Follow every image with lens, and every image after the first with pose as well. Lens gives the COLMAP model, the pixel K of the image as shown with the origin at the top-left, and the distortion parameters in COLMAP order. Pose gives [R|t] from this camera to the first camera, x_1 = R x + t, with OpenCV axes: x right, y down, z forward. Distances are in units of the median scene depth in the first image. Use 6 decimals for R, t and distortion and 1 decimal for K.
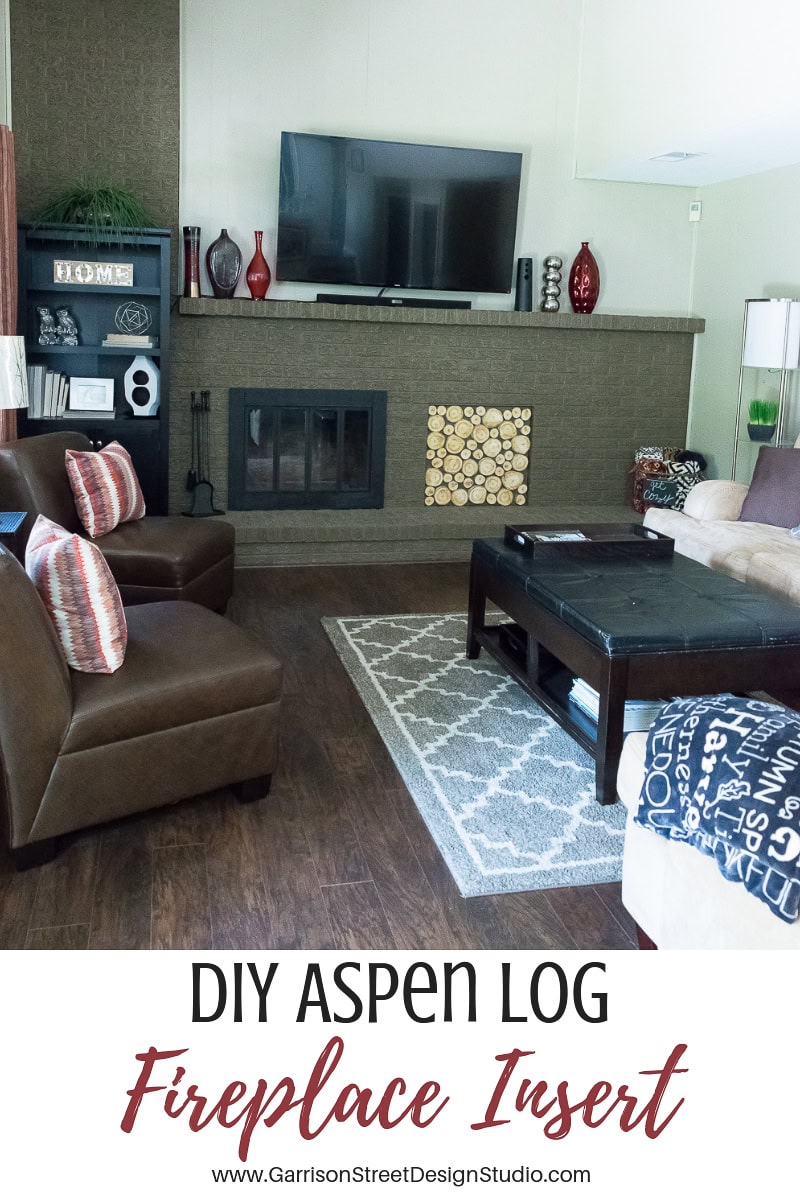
lens RADIAL K [[922.2, 0, 392.8], [0, 922.2, 432.7], [0, 0, 1]] dist [0.000256, 0.011169]
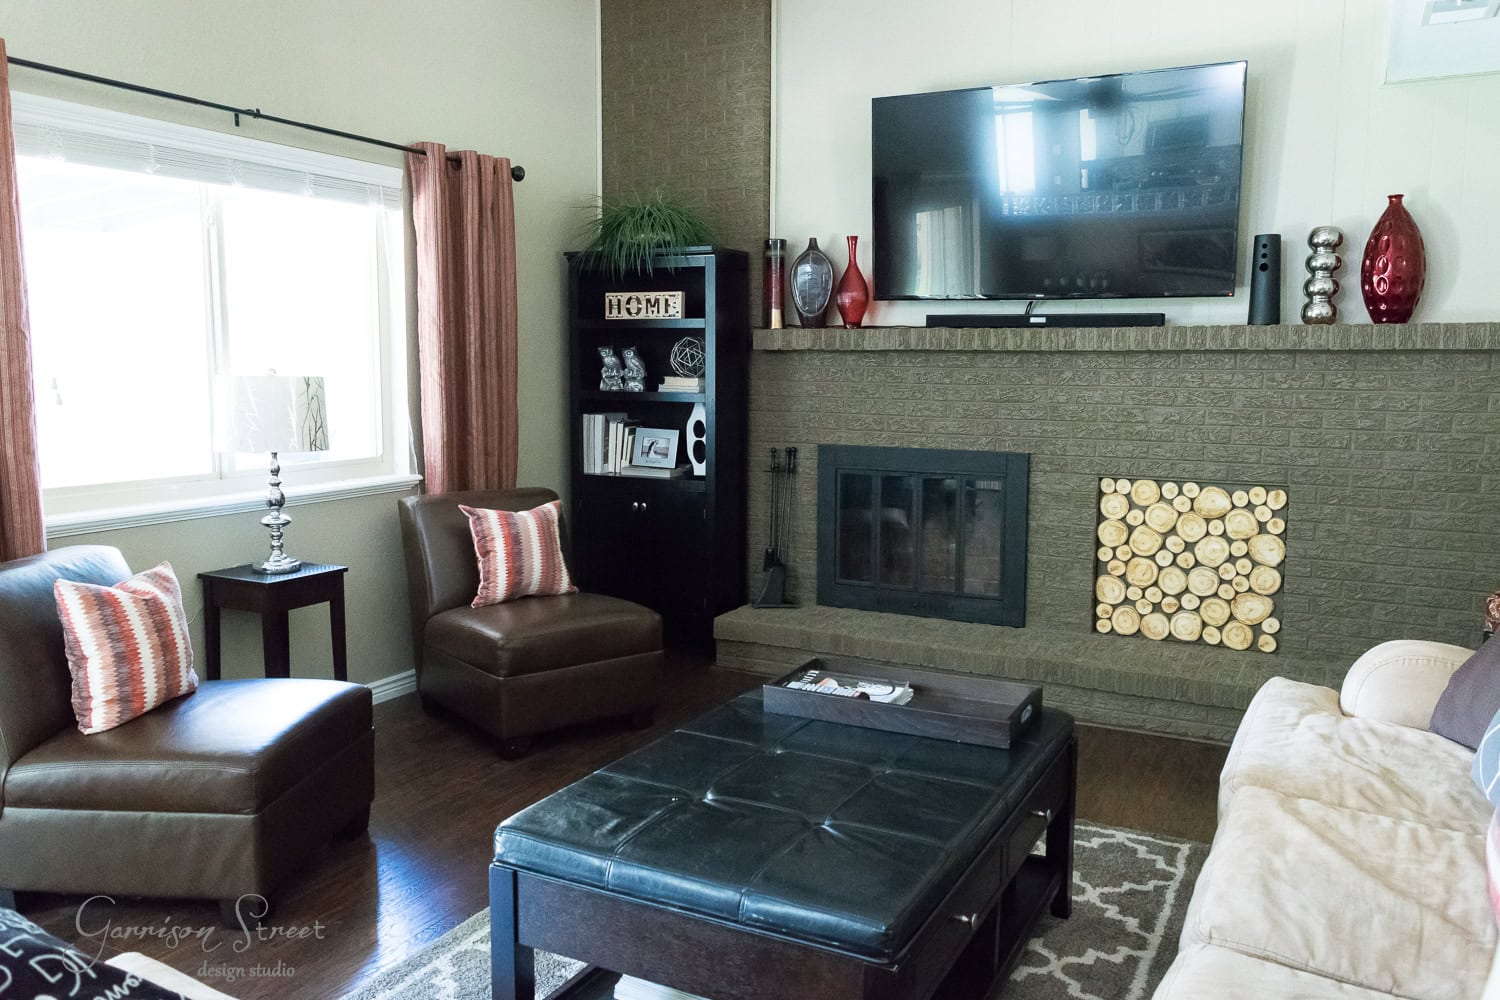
lens RADIAL K [[1152.7, 0, 753.8], [0, 1152.7, 482.5], [0, 0, 1]] dist [0.000256, 0.011169]
pose [[0.750203, 0.038553, -0.660082, 0.419562], [-0.055042, 0.998475, -0.004239, -0.010100], [0.658912, 0.039513, 0.751181, 0.250037]]
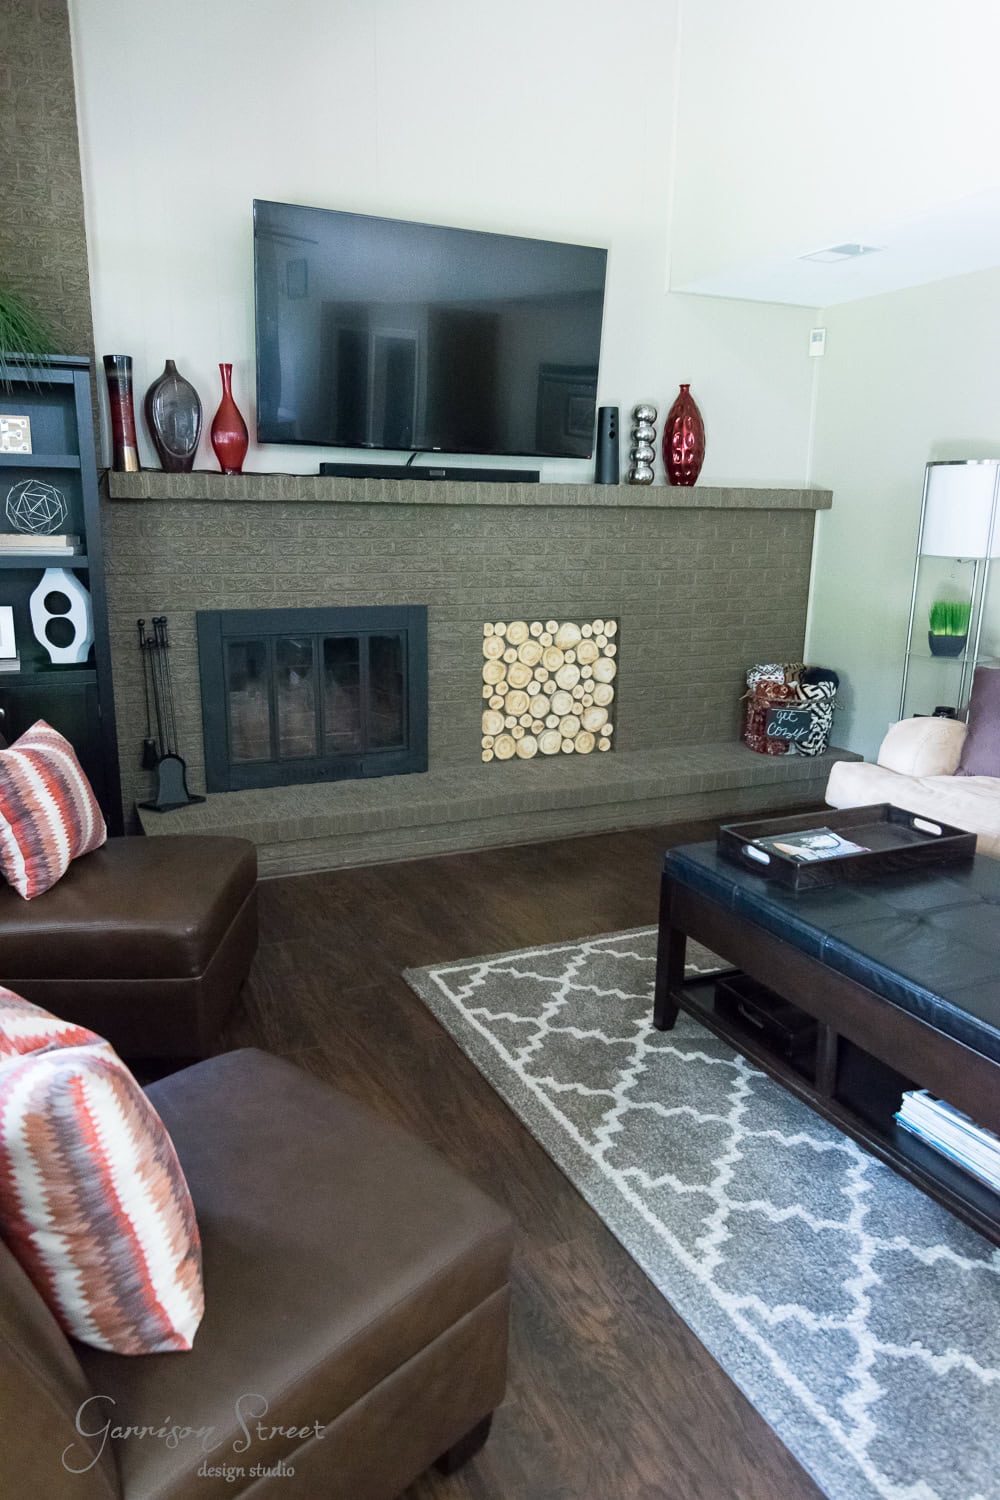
lens RADIAL K [[1017.3, 0, 502.4], [0, 1017.3, 756.1], [0, 0, 1]] dist [-0.010609, 0.007247]
pose [[0.981553, -0.065789, 0.179516, -0.100570], [0.042335, 0.990413, 0.131489, -0.032529], [-0.186446, -0.121464, 0.974928, 0.239753]]
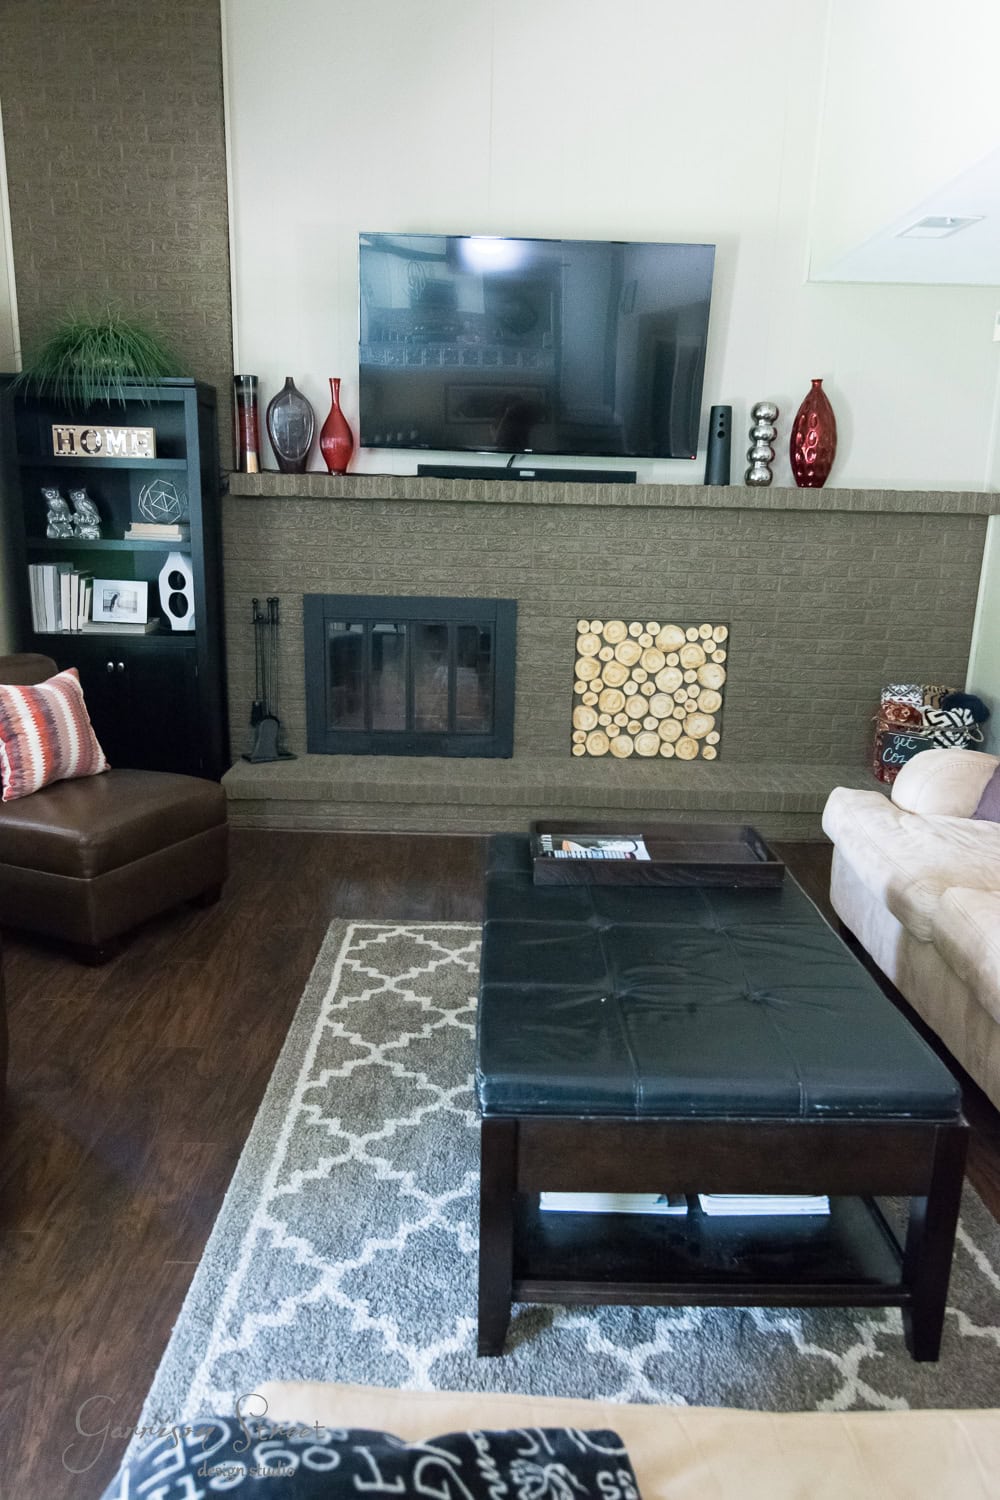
lens RADIAL K [[1020.3, 0, 502.4], [0, 1020.3, 755.4], [0, 0, 1]] dist [-0.007778, 0.005590]
pose [[0.973205, 0.044075, -0.225676, 0.179782], [-0.016997, 0.992562, 0.120552, -0.020881], [0.229311, -0.113486, 0.966715, 0.212363]]
